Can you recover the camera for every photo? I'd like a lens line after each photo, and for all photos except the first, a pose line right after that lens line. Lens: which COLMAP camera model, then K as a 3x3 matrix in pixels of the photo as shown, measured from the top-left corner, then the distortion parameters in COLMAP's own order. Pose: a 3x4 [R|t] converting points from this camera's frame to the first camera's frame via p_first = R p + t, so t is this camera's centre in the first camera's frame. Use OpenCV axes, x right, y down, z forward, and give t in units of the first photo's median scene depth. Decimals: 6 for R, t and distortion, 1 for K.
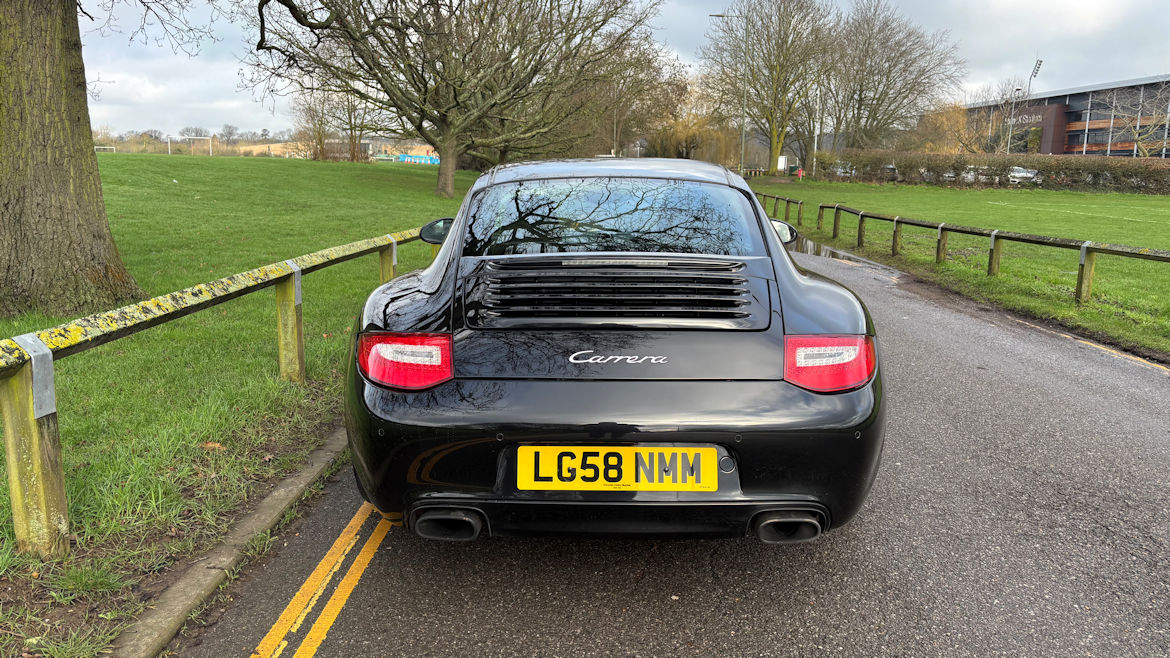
lens RADIAL K [[898.6, 0, 585.0], [0, 898.6, 329.0], [0, 0, 1]] dist [0.022770, -0.000489]
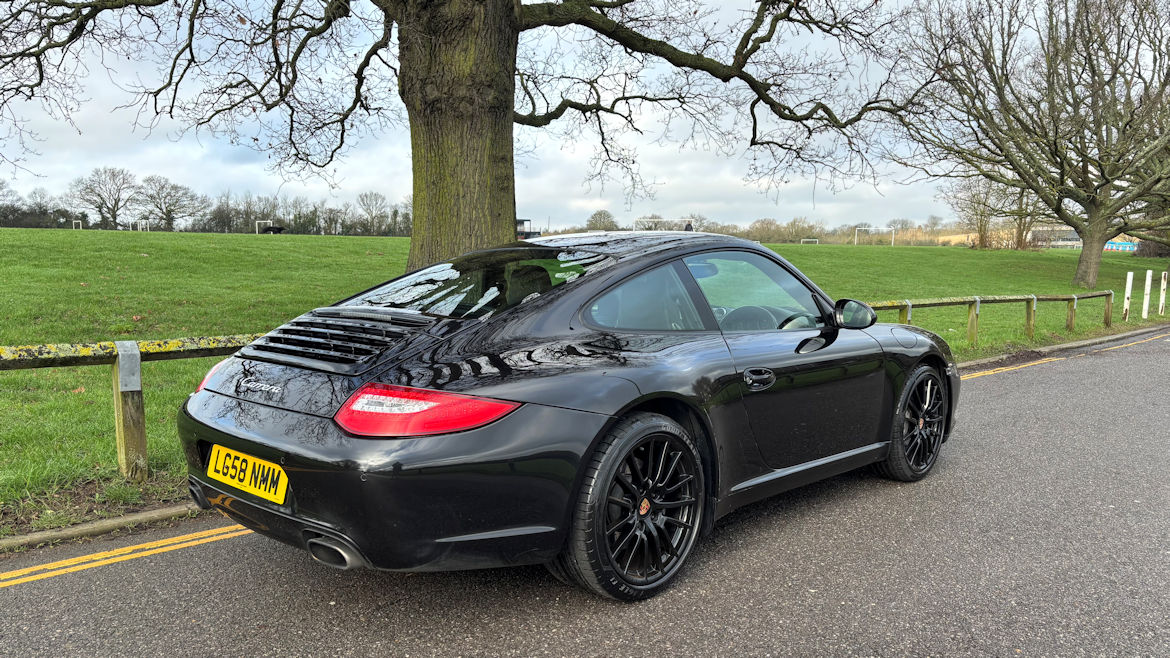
lens RADIAL K [[894.8, 0, 584.8], [0, 894.8, 385.3], [0, 0, 1]] dist [0.012617, 0.003163]
pose [[0.724813, 0.094923, -0.682375, 1.062029], [-0.119459, 0.992776, 0.011214, -0.031214], [0.678510, 0.073387, 0.730916, 0.347123]]
